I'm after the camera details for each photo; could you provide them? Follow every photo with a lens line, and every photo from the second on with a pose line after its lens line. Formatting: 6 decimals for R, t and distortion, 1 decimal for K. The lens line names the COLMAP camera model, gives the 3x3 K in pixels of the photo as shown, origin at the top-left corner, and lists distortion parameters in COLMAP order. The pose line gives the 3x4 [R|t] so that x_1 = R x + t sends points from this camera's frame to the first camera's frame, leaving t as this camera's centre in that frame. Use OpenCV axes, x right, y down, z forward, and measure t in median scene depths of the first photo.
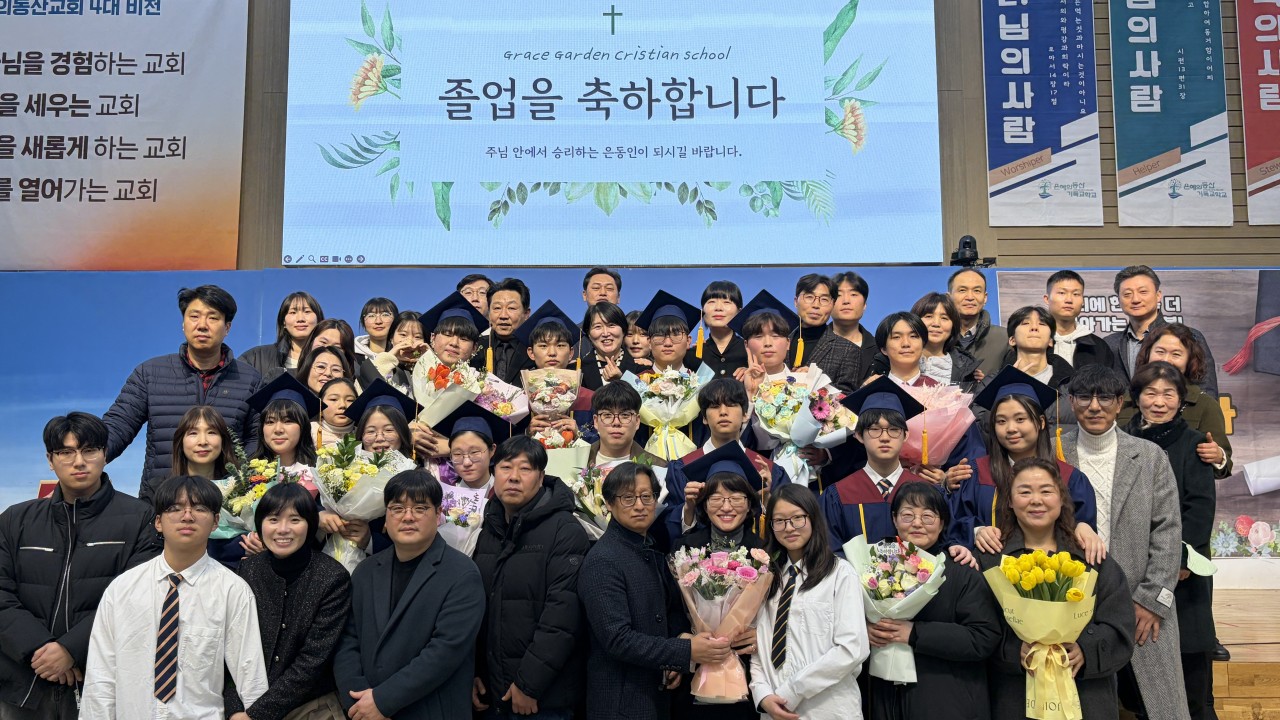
lens RADIAL K [[1072.5, 0, 637.7], [0, 1072.5, 354.6], [0, 0, 1]] dist [0.031201, -0.019379]
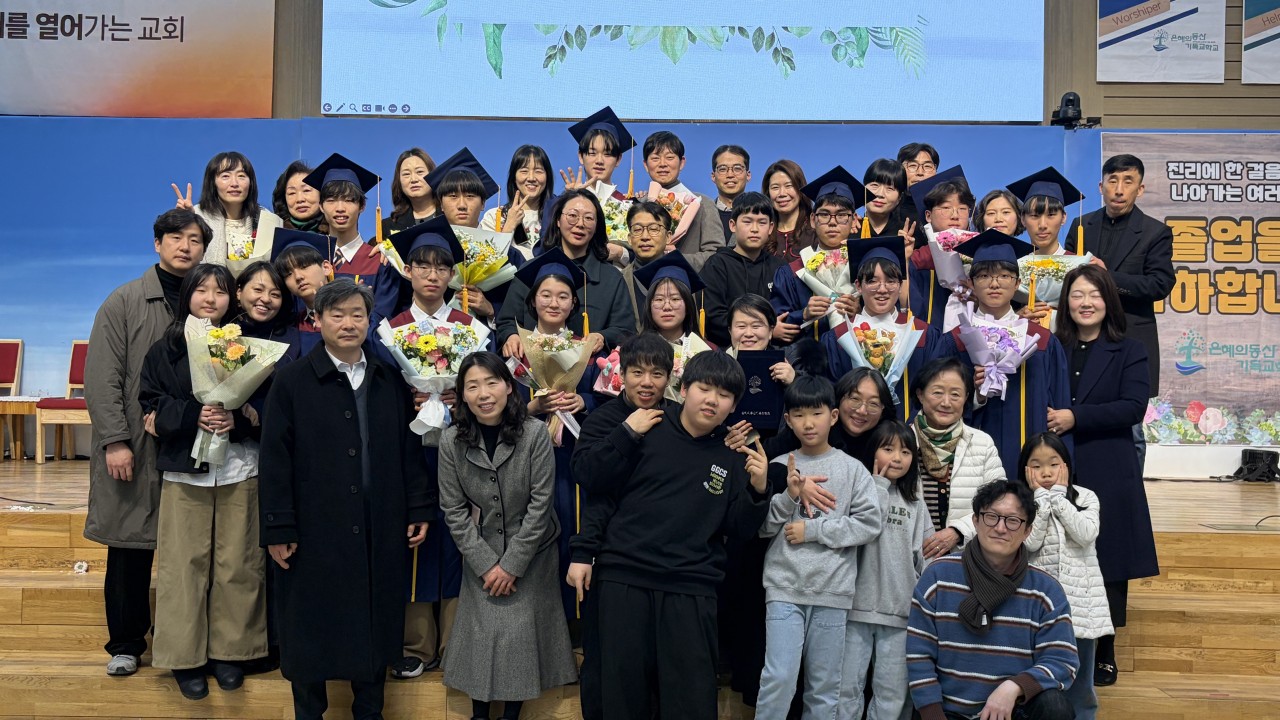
lens RADIAL K [[1291.4, 0, 654.7], [0, 1291.4, 358.0], [0, 0, 1]] dist [0.019309, 0.000000]
pose [[0.999557, 0.019302, -0.022667, -0.015055], [-0.016936, 0.994814, 0.100287, 0.008982], [0.024485, -0.099858, 0.994700, -0.115621]]
